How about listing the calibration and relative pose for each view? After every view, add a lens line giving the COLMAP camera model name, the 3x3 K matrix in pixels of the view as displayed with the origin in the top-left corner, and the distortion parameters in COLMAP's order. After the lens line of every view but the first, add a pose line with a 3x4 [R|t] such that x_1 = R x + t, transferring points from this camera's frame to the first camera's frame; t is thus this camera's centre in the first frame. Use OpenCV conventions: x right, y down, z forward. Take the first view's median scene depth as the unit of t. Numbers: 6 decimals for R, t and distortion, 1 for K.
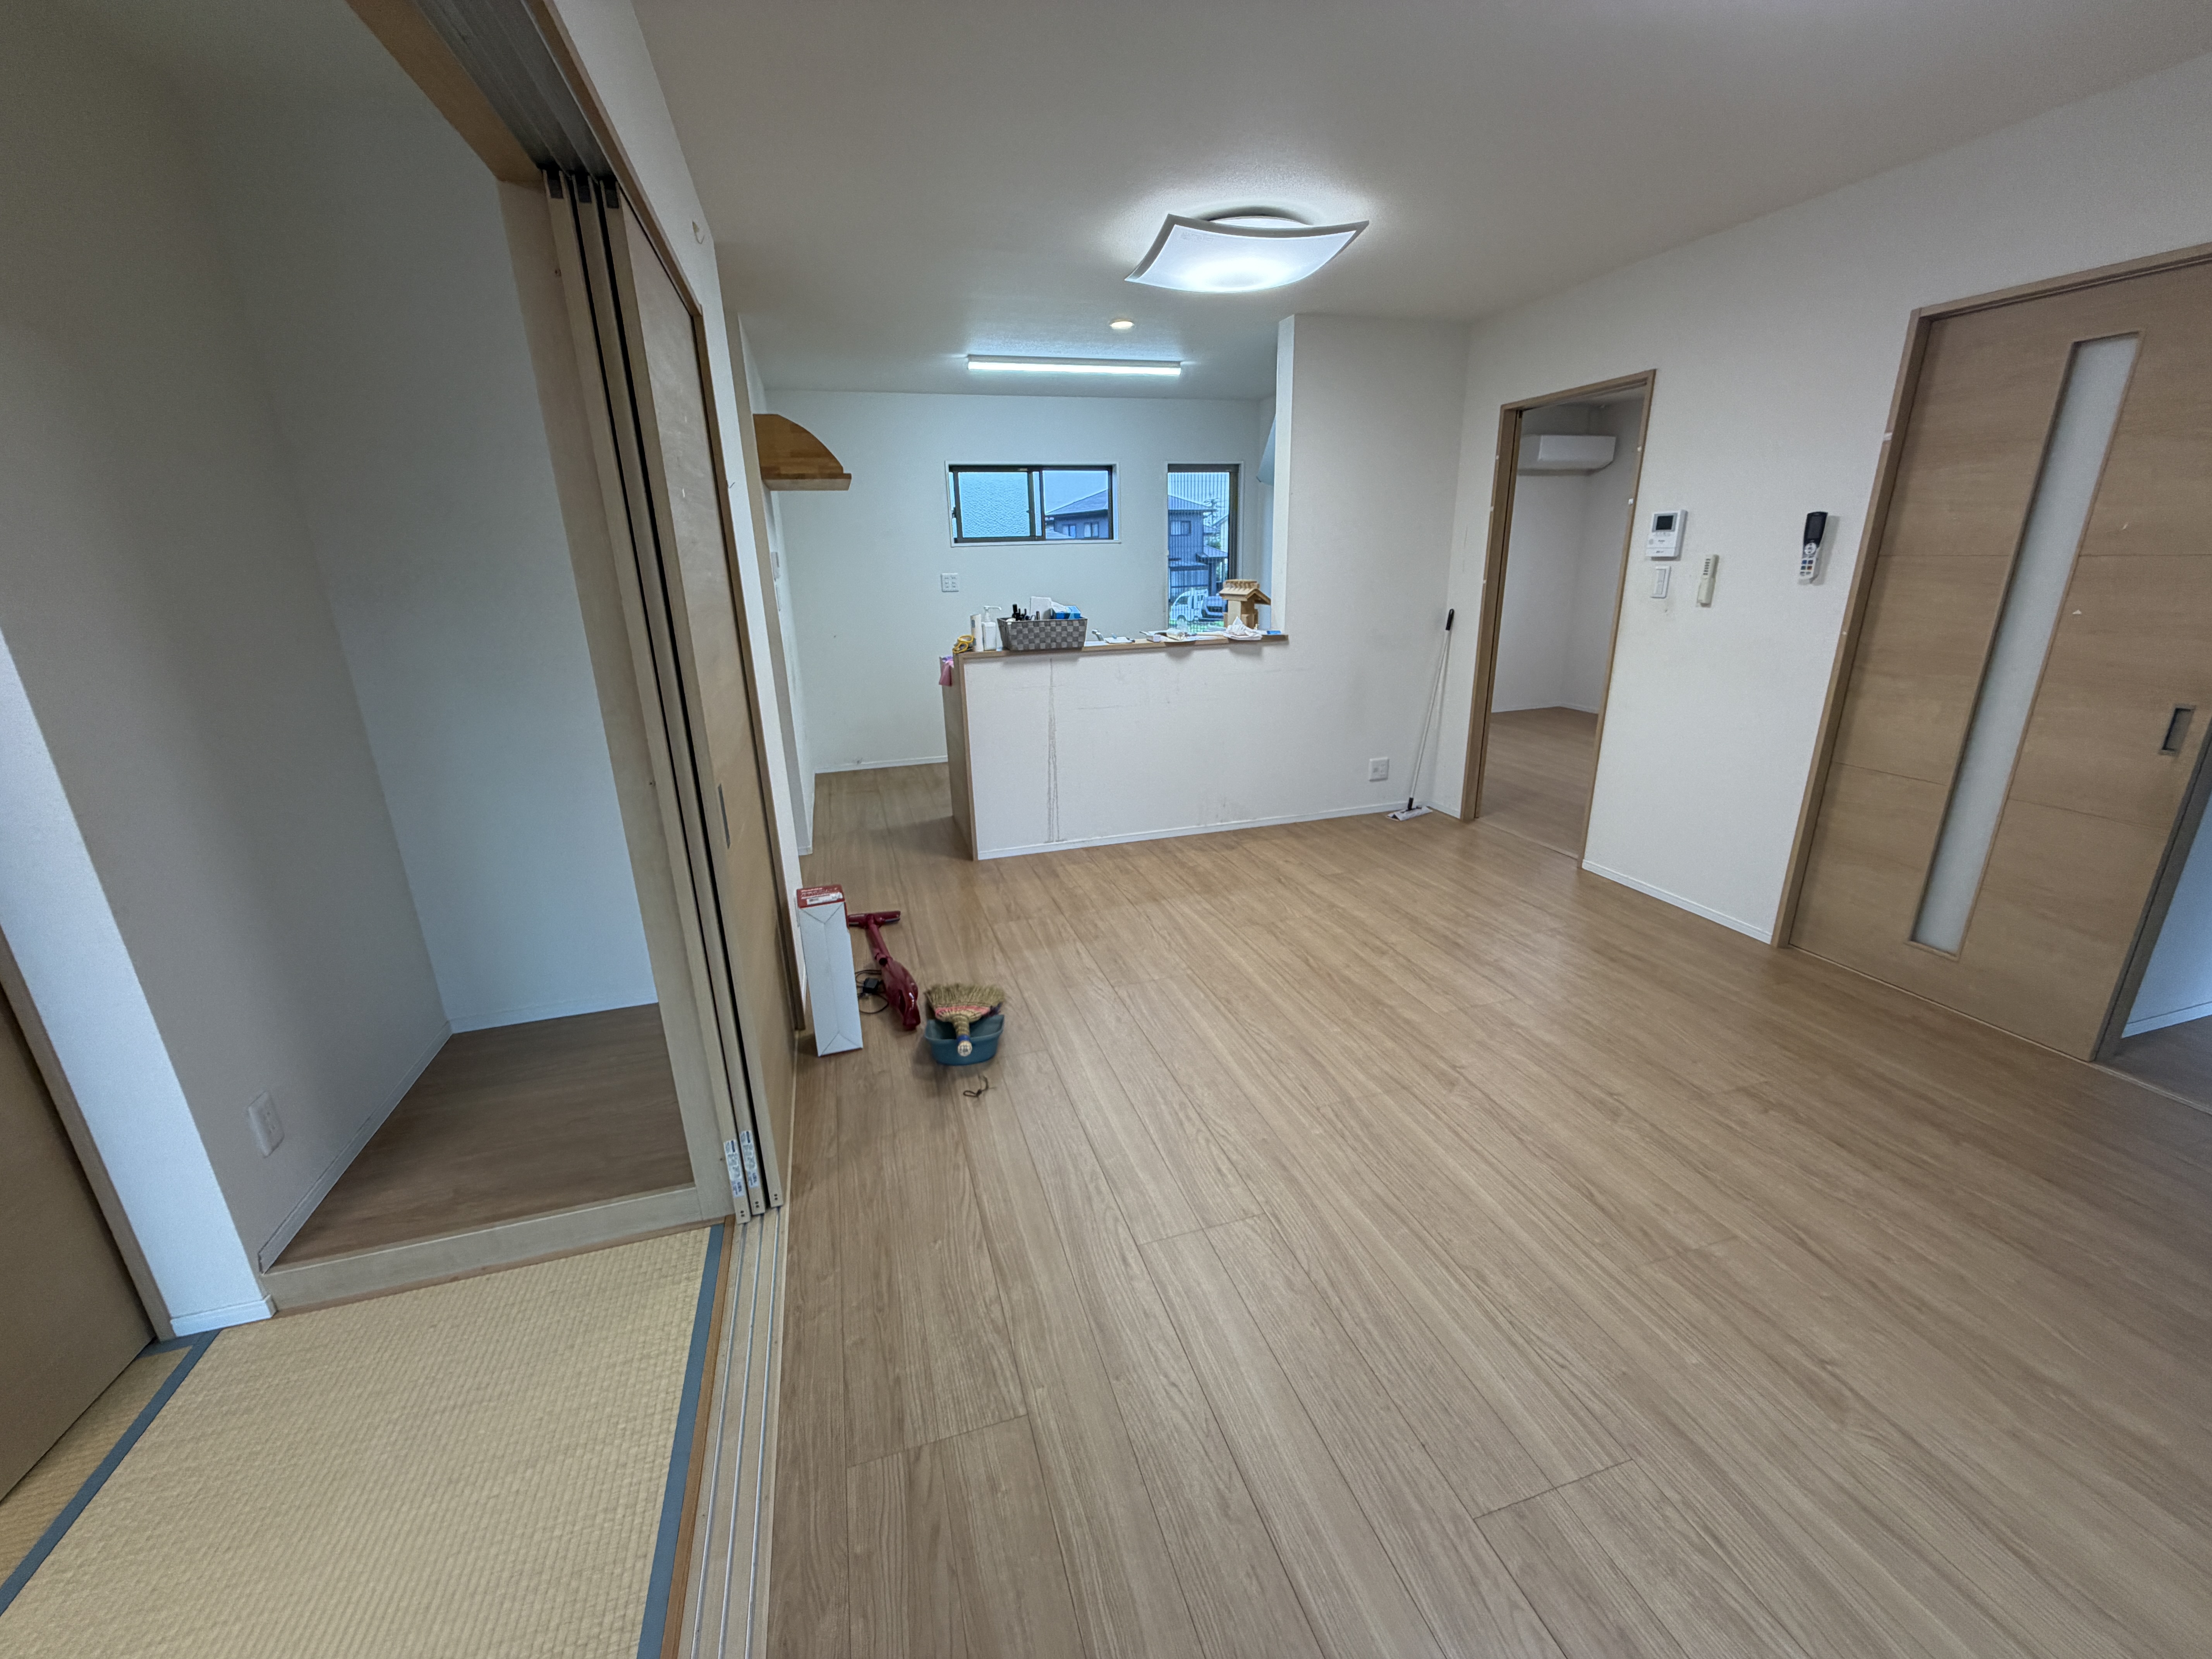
lens RADIAL K [[888.0, 0, 1101.3], [0, 888.0, 841.2], [0, 0, 1]] dist [0.002802, 0.000105]
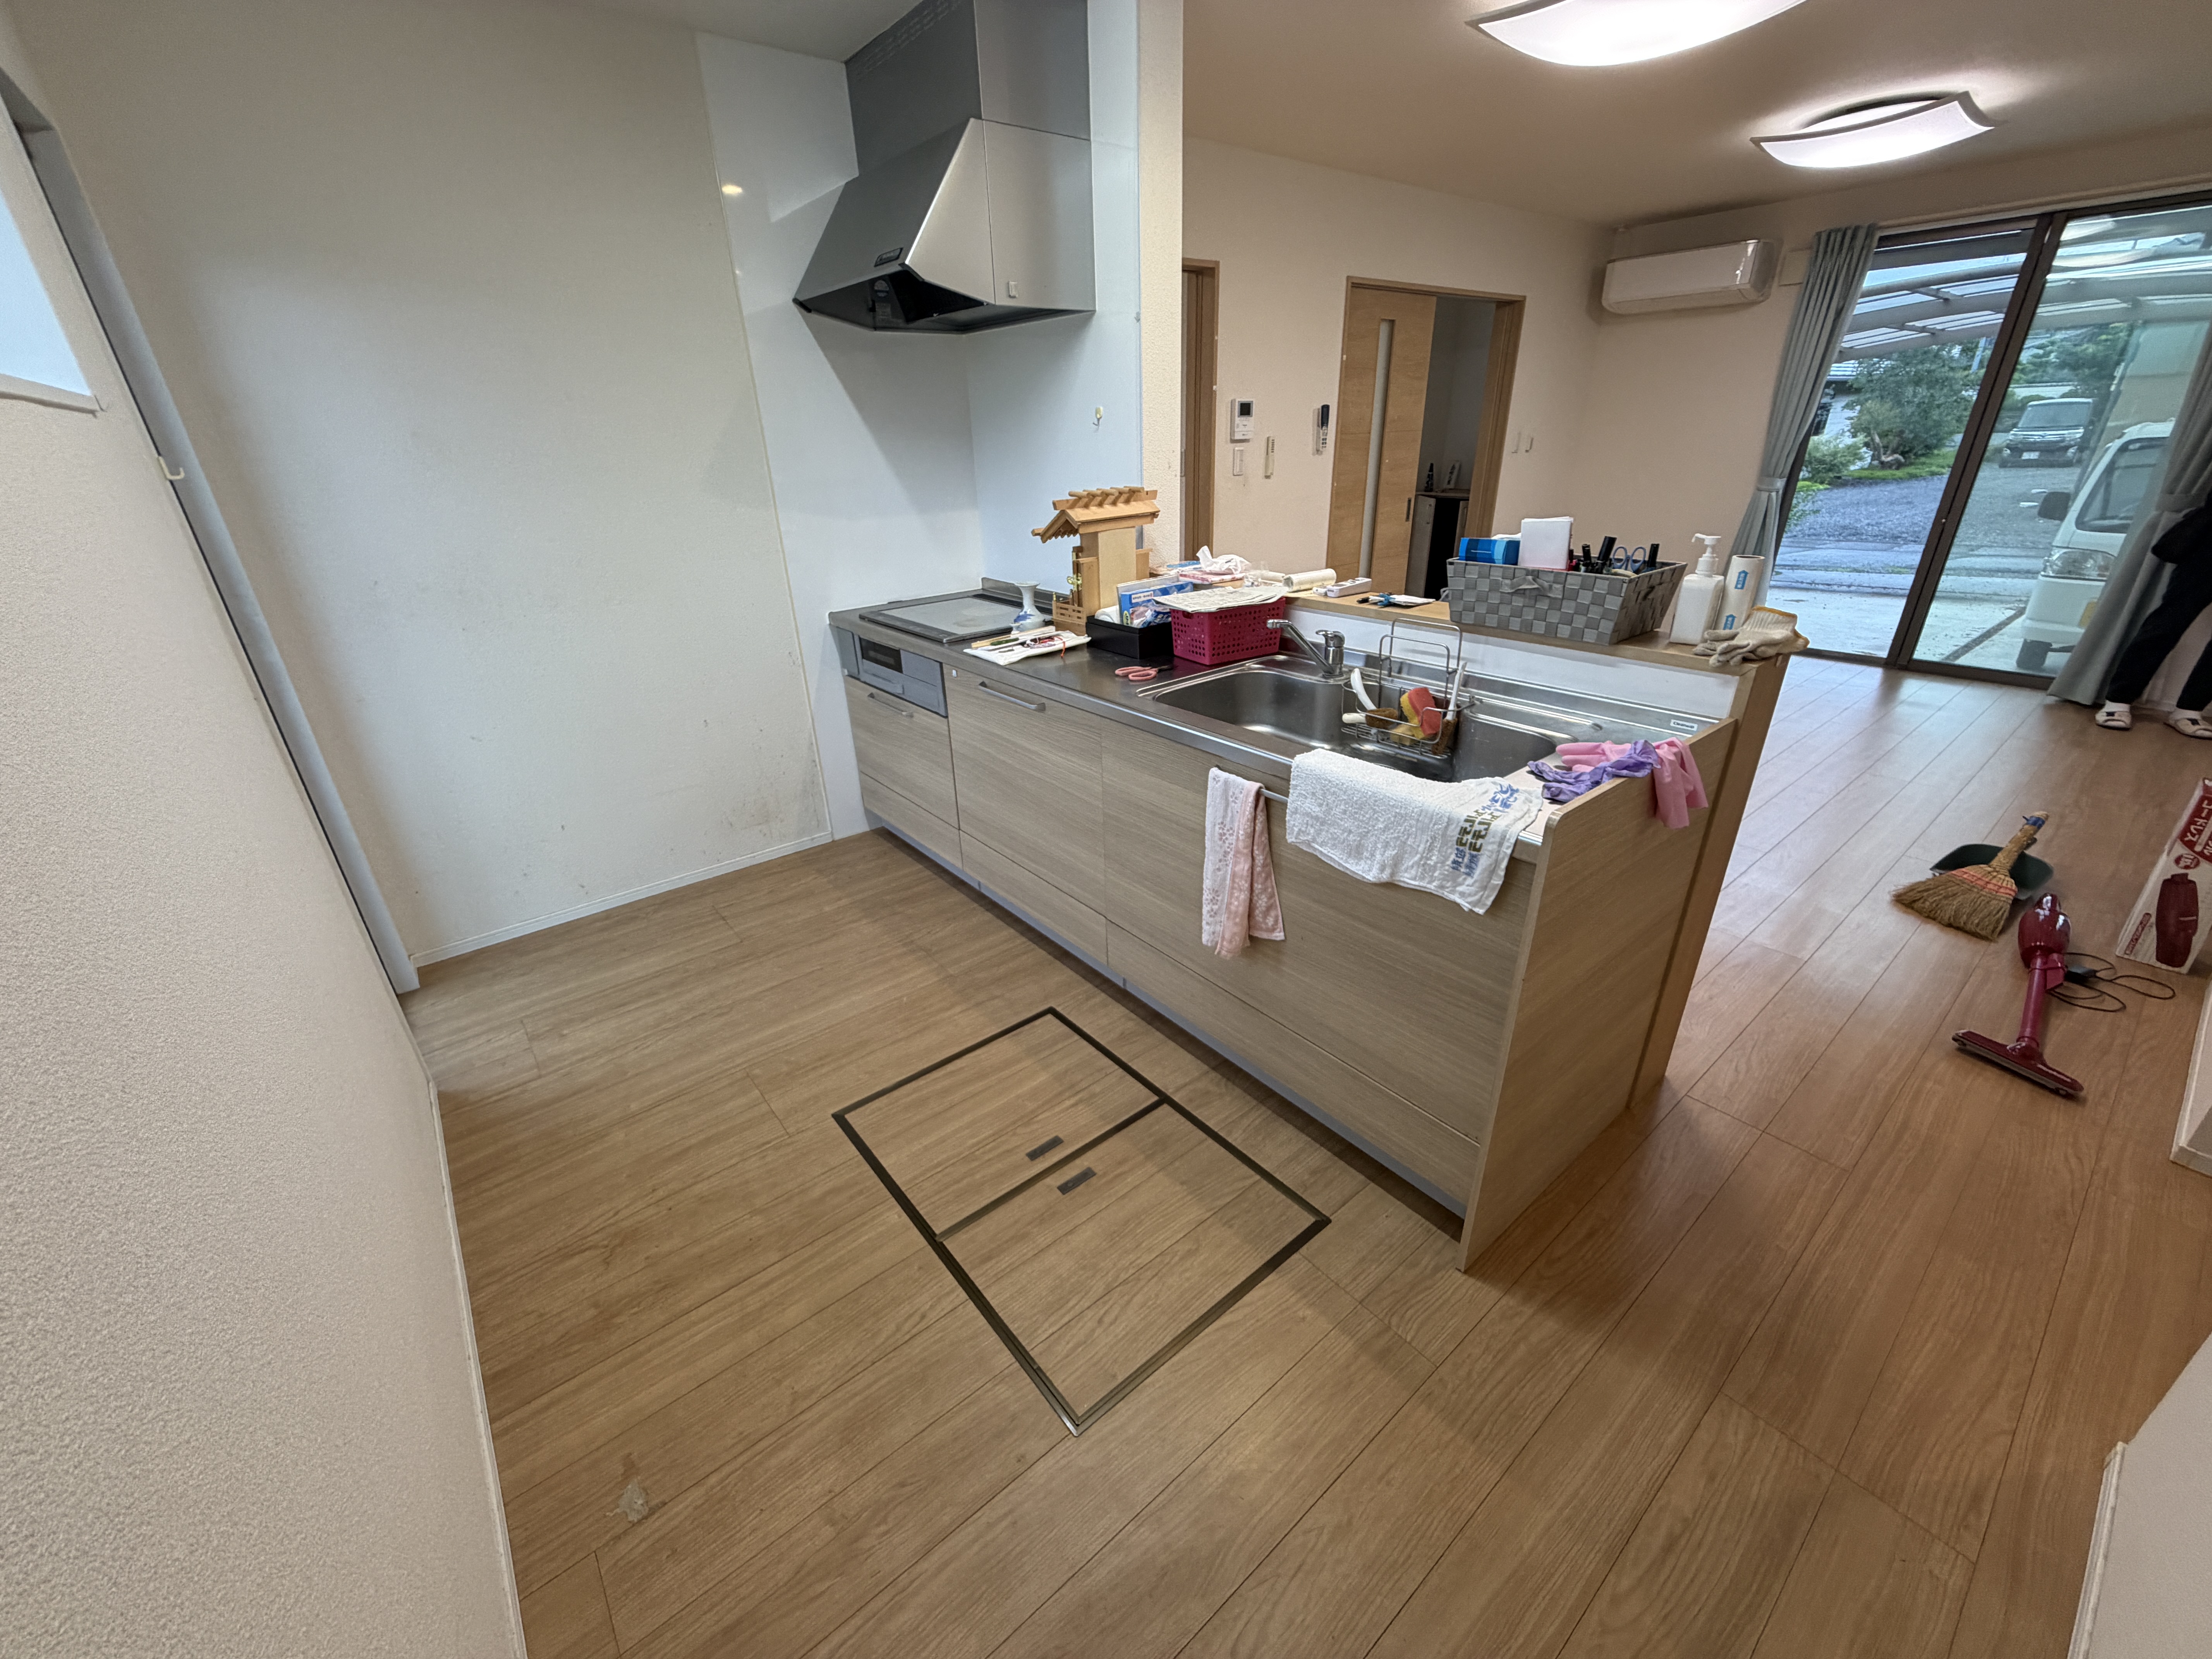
lens RADIAL K [[879.7, 0, 1103.8], [0, 879.7, 827.3], [0, 0, 1]] dist [0.003903, -0.000301]
pose [[-0.381635, -0.348031, 0.856288, -0.077405], [0.313830, 0.822584, 0.474201, -0.080668], [-0.869405, 0.449700, -0.204704, 0.258944]]
